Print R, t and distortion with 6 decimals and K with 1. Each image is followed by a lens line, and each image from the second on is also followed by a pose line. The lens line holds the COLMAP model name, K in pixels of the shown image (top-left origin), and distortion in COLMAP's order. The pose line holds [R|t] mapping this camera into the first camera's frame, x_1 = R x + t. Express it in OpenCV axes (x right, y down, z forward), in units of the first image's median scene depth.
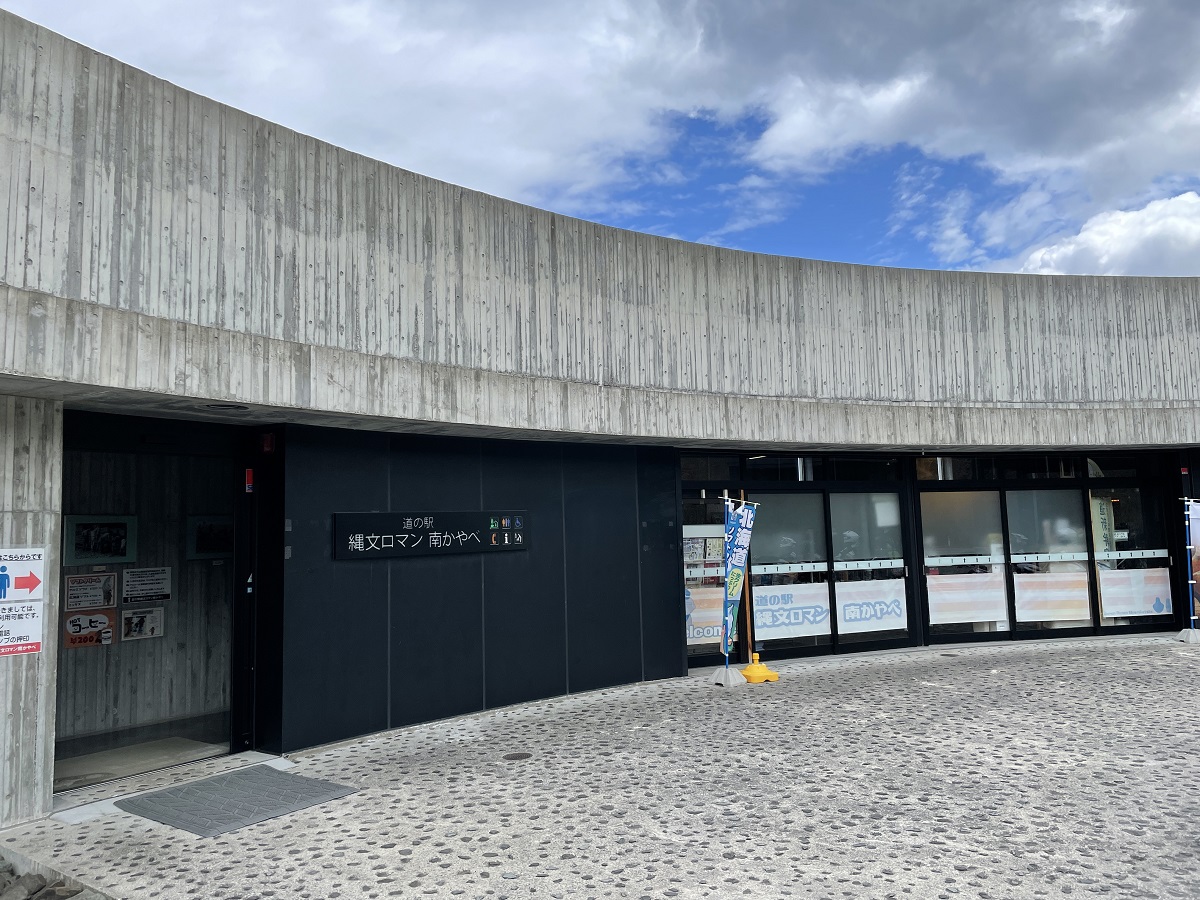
lens RADIAL K [[927.4, 0, 623.2], [0, 927.4, 433.9], [0, 0, 1]] dist [0.060136, -0.005613]
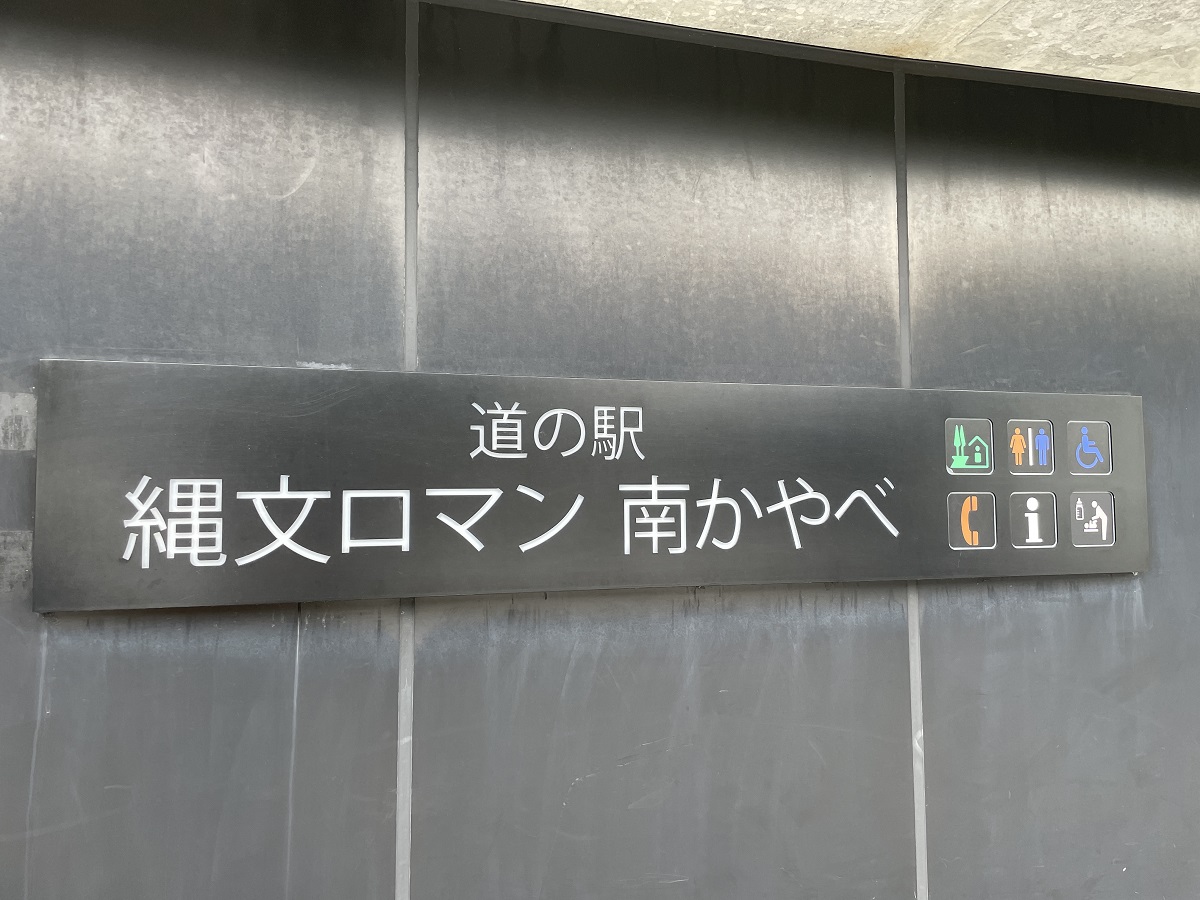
lens RADIAL K [[927.4, 0, 623.2], [0, 927.4, 433.9], [0, 0, 1]] dist [0.060136, -0.005613]
pose [[0.872622, -0.003381, -0.488385, -0.102722], [0.027610, 0.998718, 0.042419, 0.081449], [0.487615, -0.050501, 0.871597, 0.770264]]
